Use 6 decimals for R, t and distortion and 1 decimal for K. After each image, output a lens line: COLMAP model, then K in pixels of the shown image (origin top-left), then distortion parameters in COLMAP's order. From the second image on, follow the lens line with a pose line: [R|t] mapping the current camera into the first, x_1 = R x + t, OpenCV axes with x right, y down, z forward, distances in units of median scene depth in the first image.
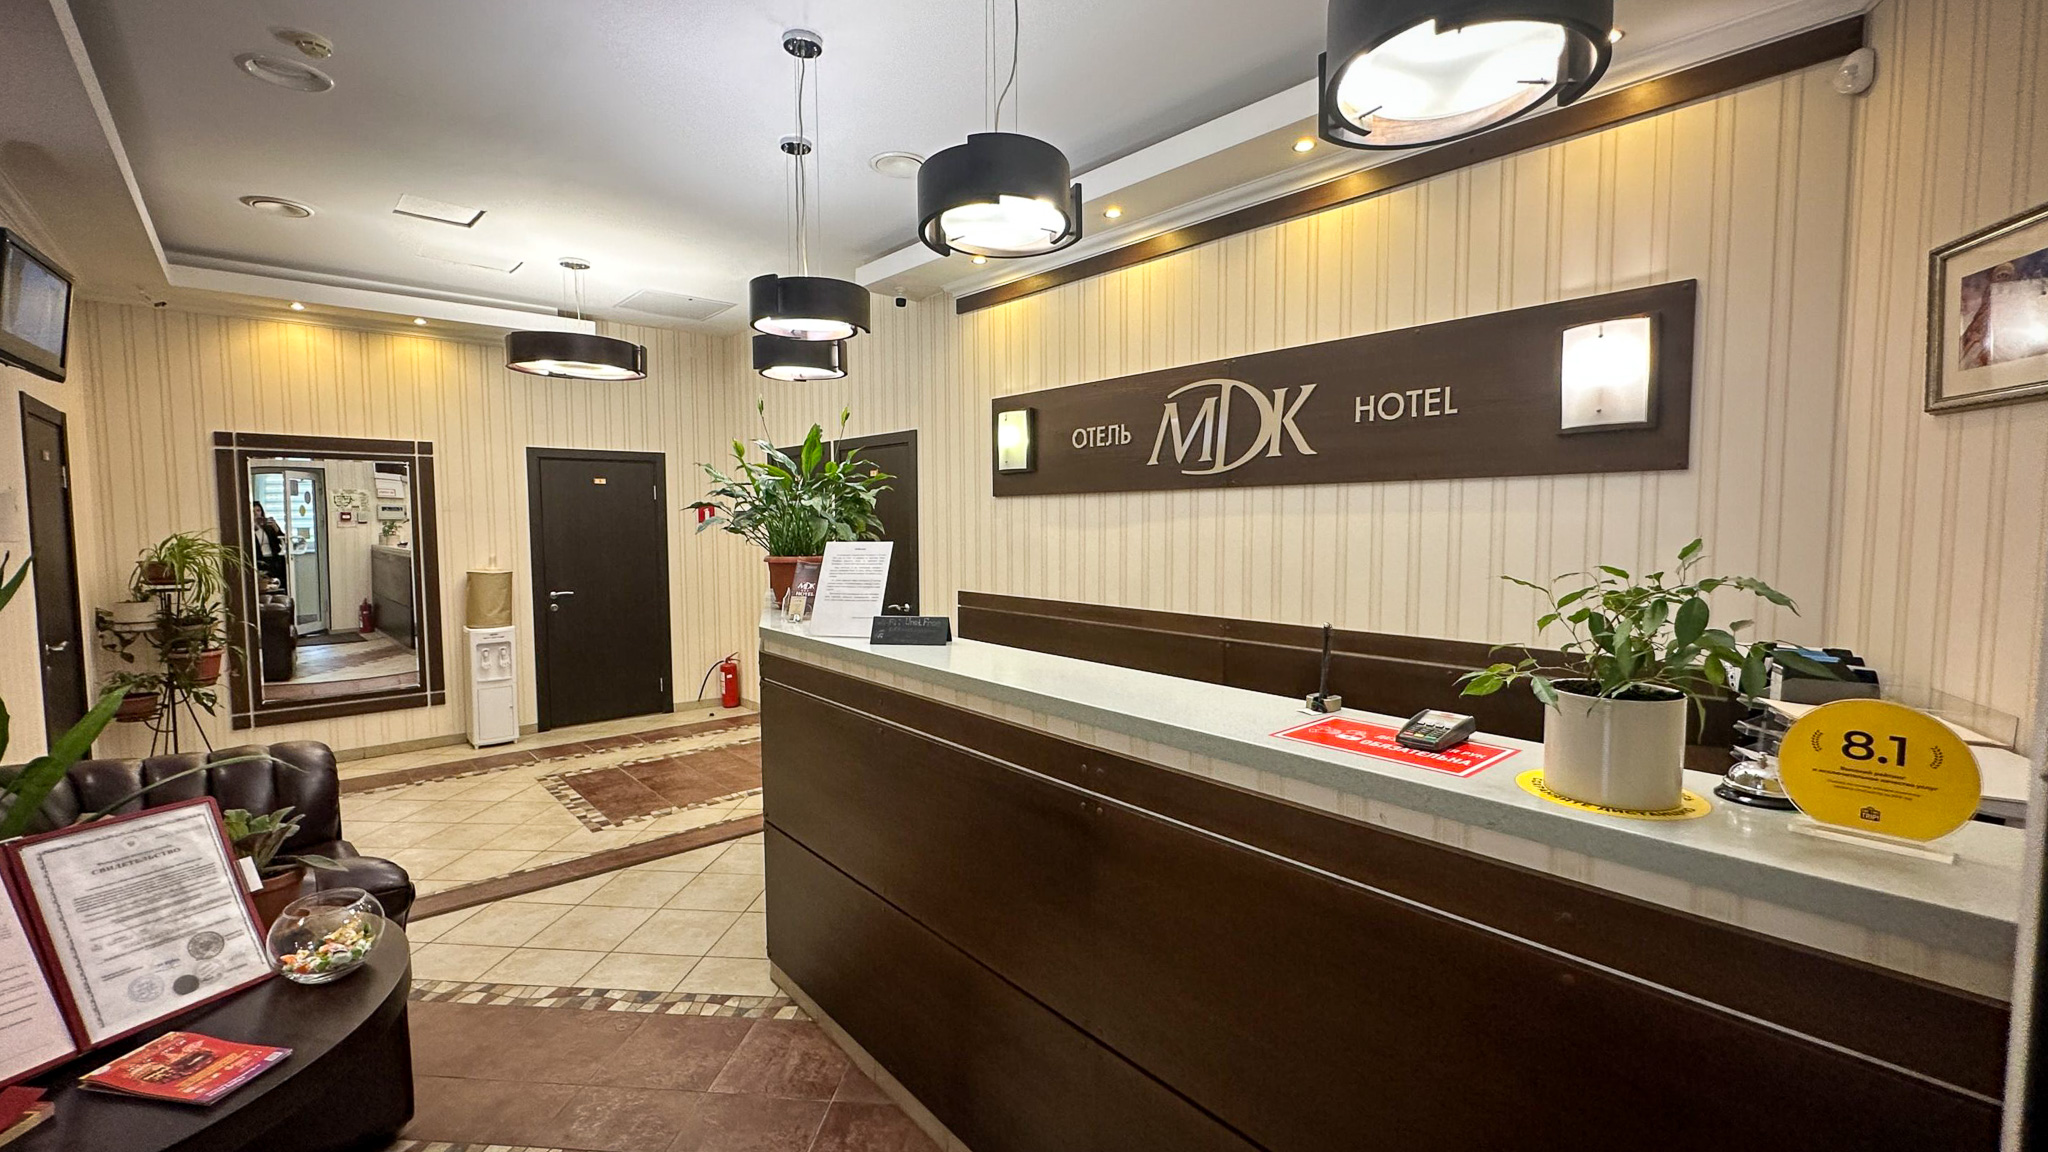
lens RADIAL K [[827.6, 0, 1013.2], [0, 827.6, 568.5], [0, 0, 1]] dist [0.003596, 0.002121]
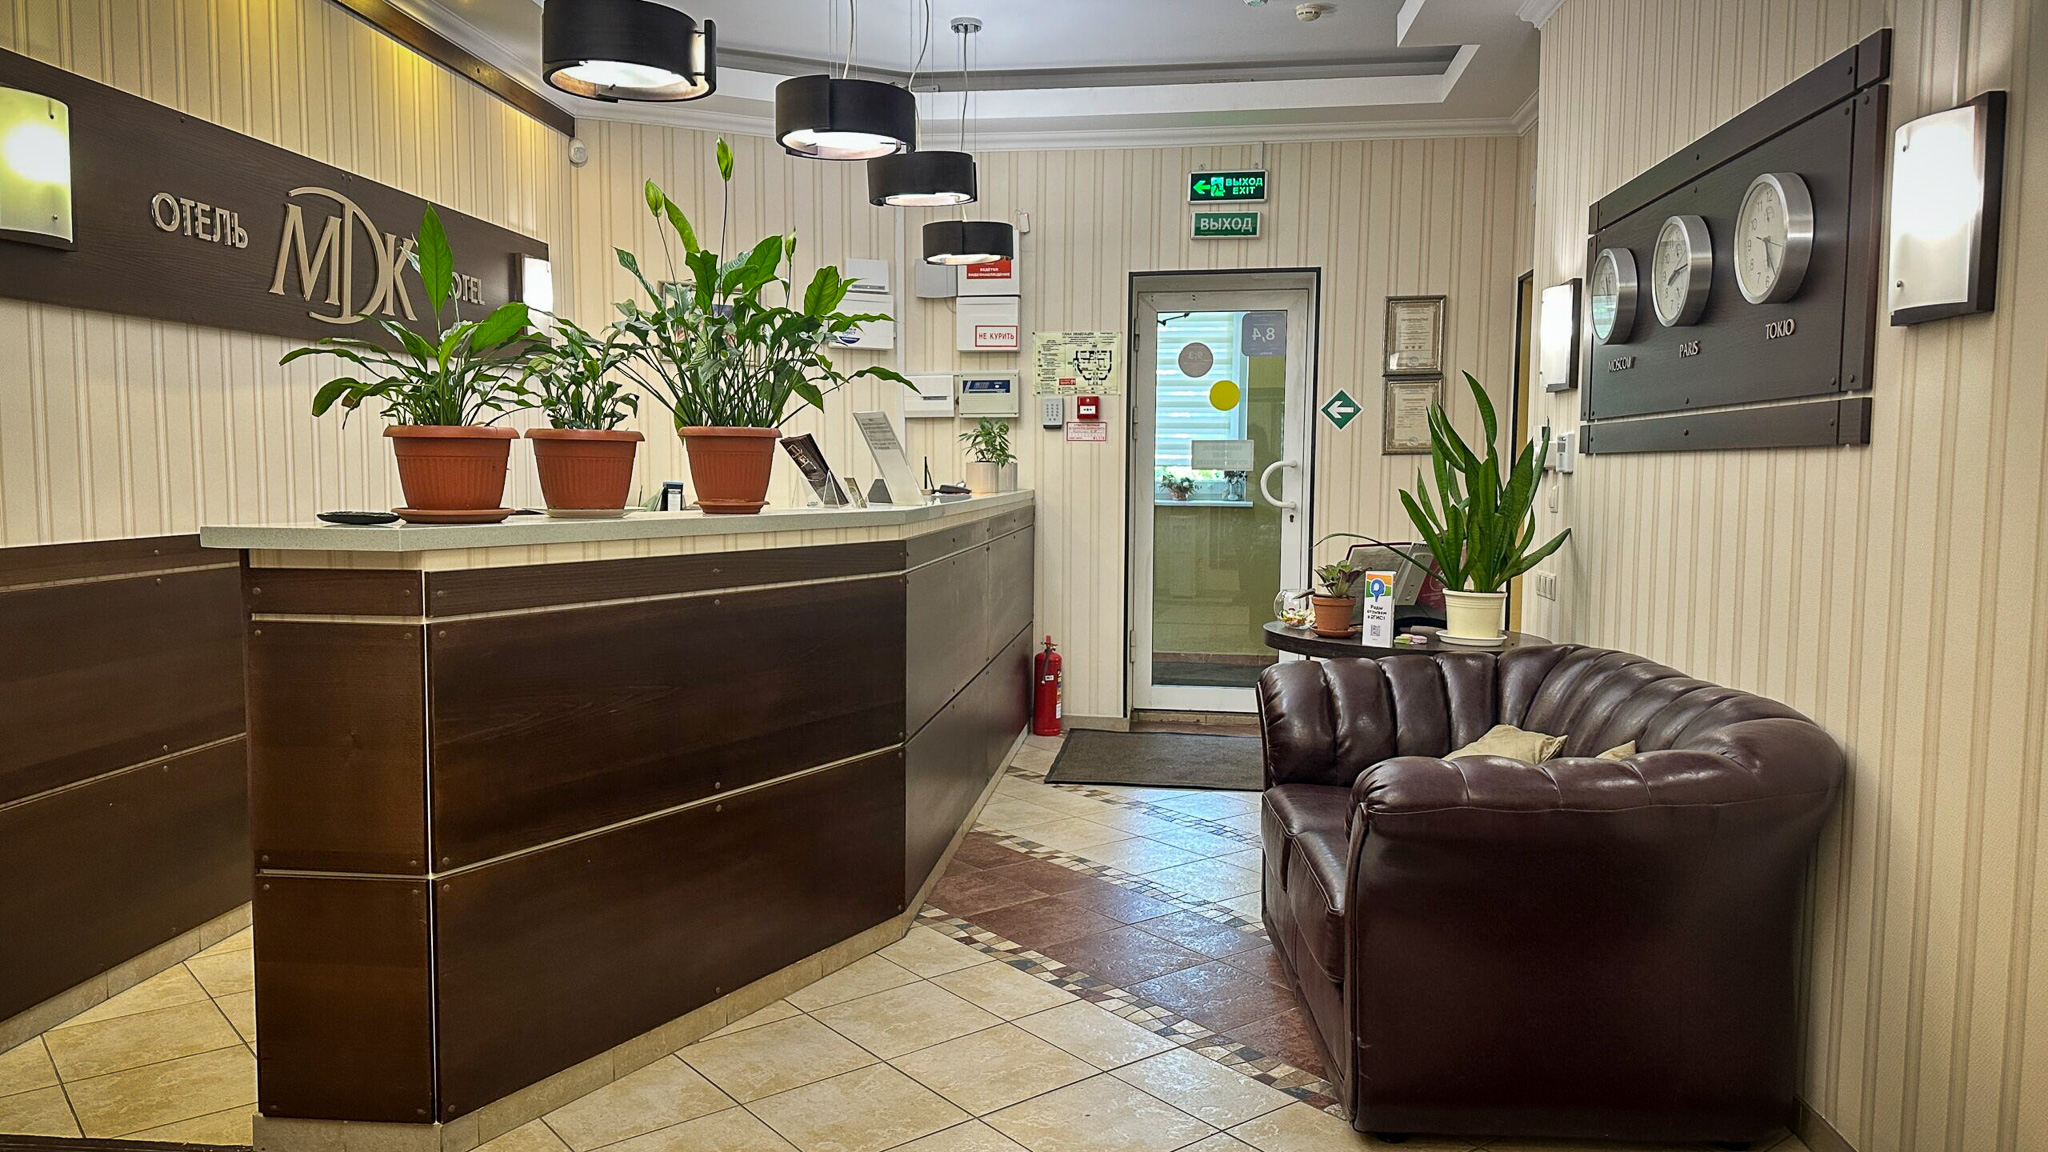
lens RADIAL K [[1419.5, 0, 1019.3], [0, 1419.5, 575.8], [0, 0, 1]] dist [0.054313, -0.079205]
pose [[-0.678247, -0.053587, 0.732877, -0.612700], [0.050748, 0.991541, 0.119465, -0.009206], [-0.733079, 0.118219, -0.669790, 0.805922]]
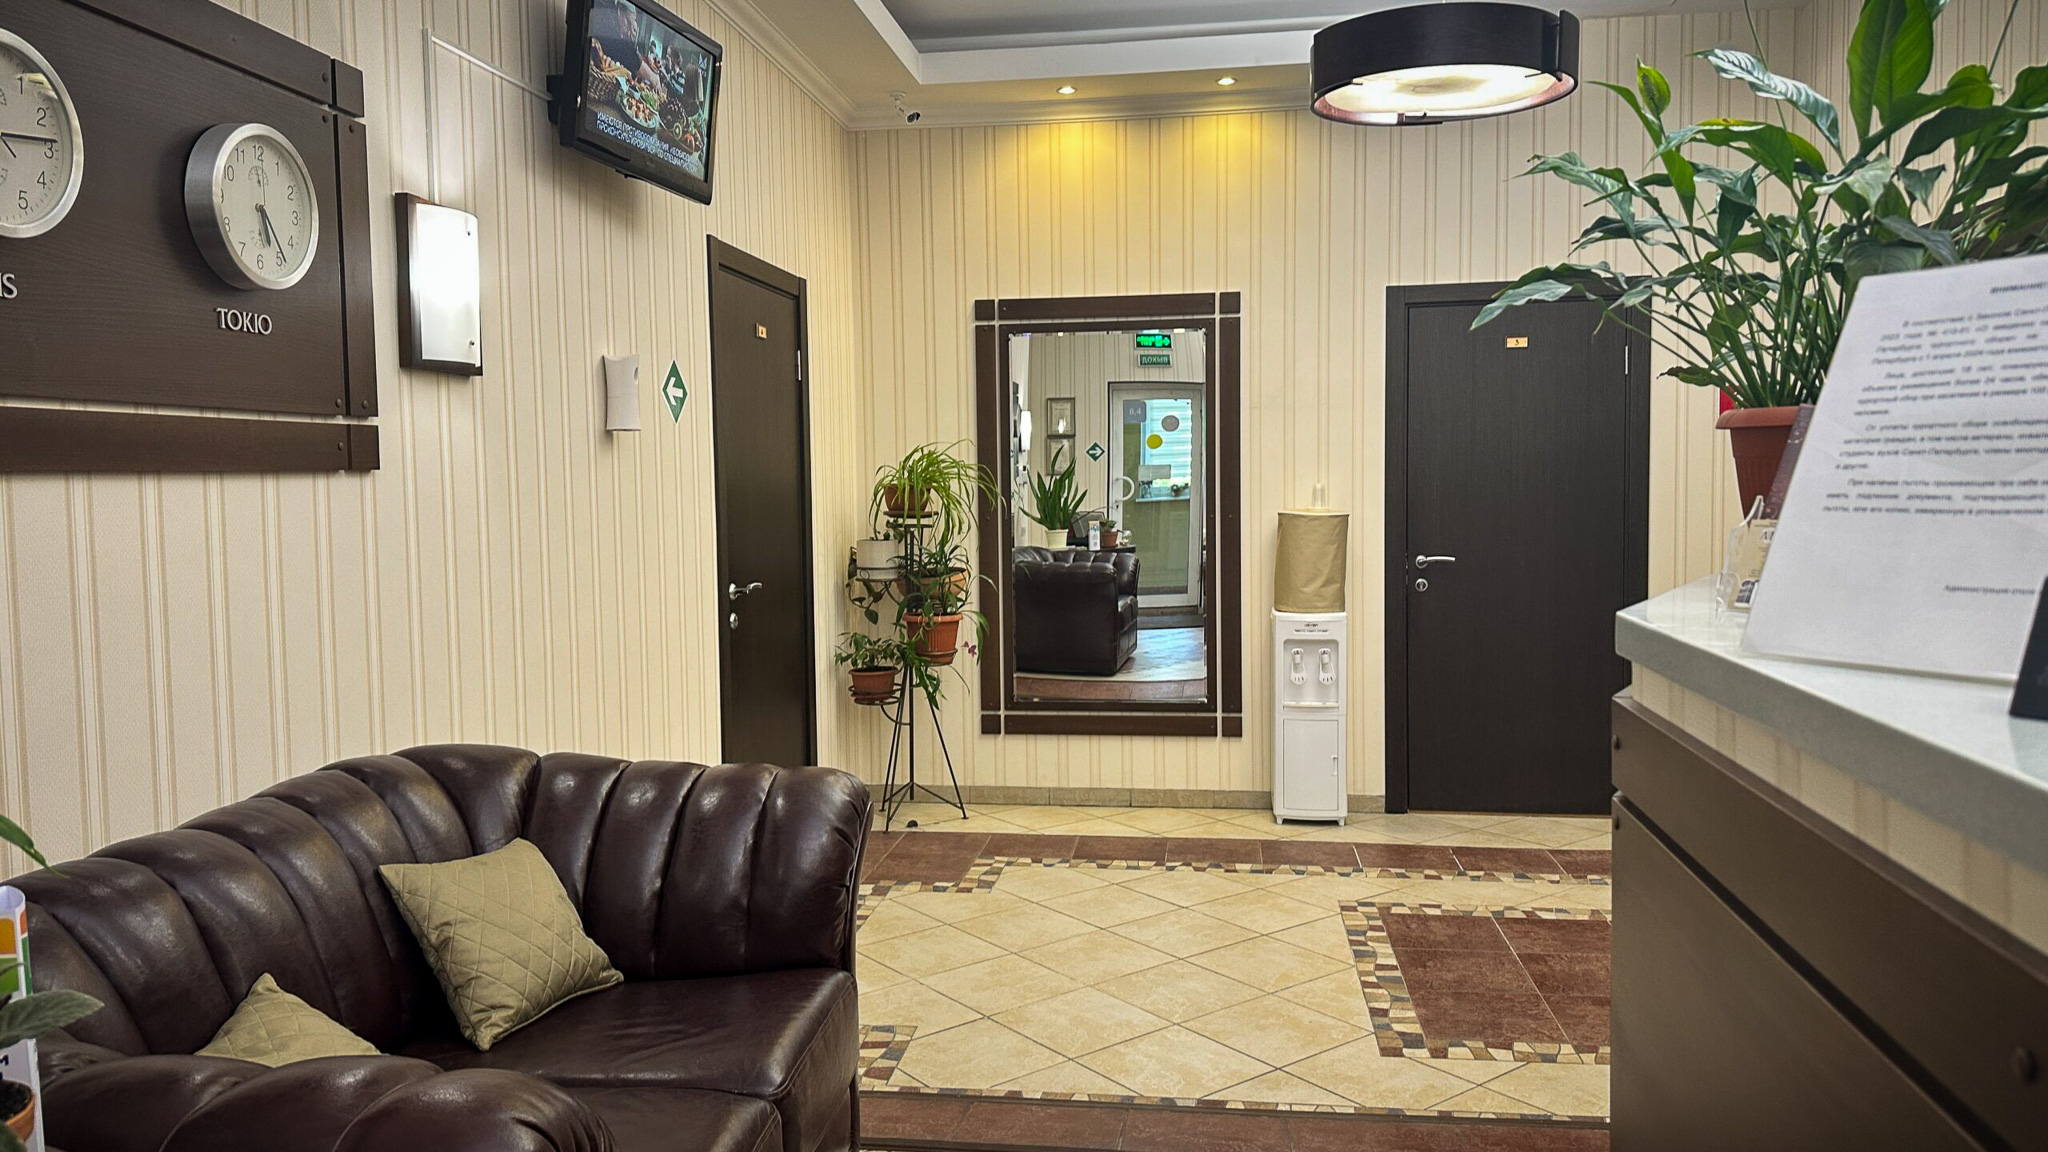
lens RADIAL K [[1419.5, 0, 1009.6], [0, 1419.5, 571.1], [0, 0, 1]] dist [0.054313, -0.079205]
pose [[0.645569, 0.044823, -0.762386, -0.034558], [-0.031134, 0.998991, 0.032369, 0.022203], [0.763067, 0.002840, 0.646313, 0.273440]]
